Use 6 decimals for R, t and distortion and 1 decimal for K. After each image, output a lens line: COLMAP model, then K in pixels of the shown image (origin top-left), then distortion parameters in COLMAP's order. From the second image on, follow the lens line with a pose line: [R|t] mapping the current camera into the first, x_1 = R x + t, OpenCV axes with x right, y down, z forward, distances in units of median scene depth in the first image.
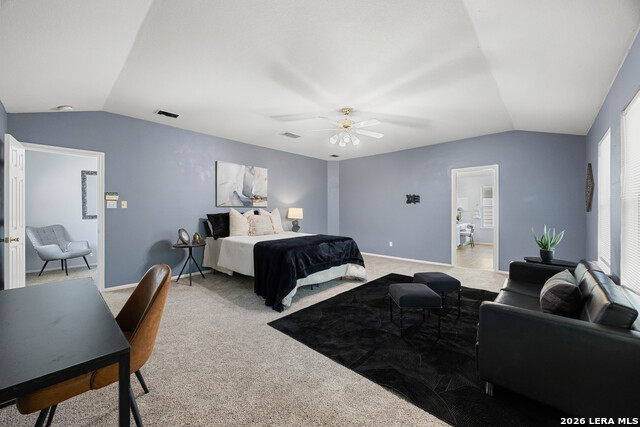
lens RADIAL K [[249.6, 0, 320.0], [0, 249.6, 213.5], [0, 0, 1]] dist [0.001088, -0.000126]
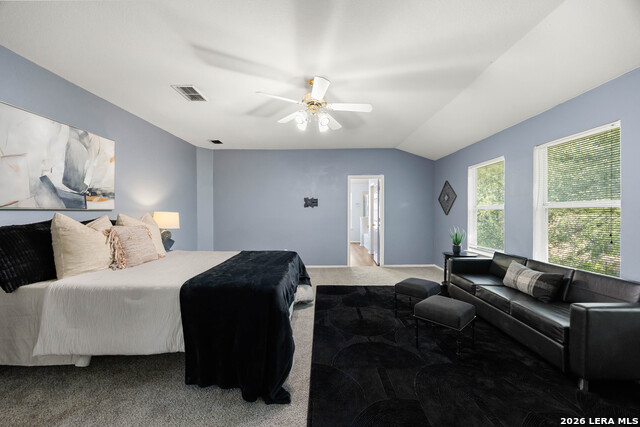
lens RADIAL K [[249.6, 0, 320.0], [0, 249.6, 213.5], [0, 0, 1]] dist [0.001088, -0.000126]
pose [[0.733894, -0.004495, 0.679249, -0.274557], [0.011330, 0.999920, -0.005624, -0.011670], [-0.679170, 0.011823, 0.733886, 0.306687]]
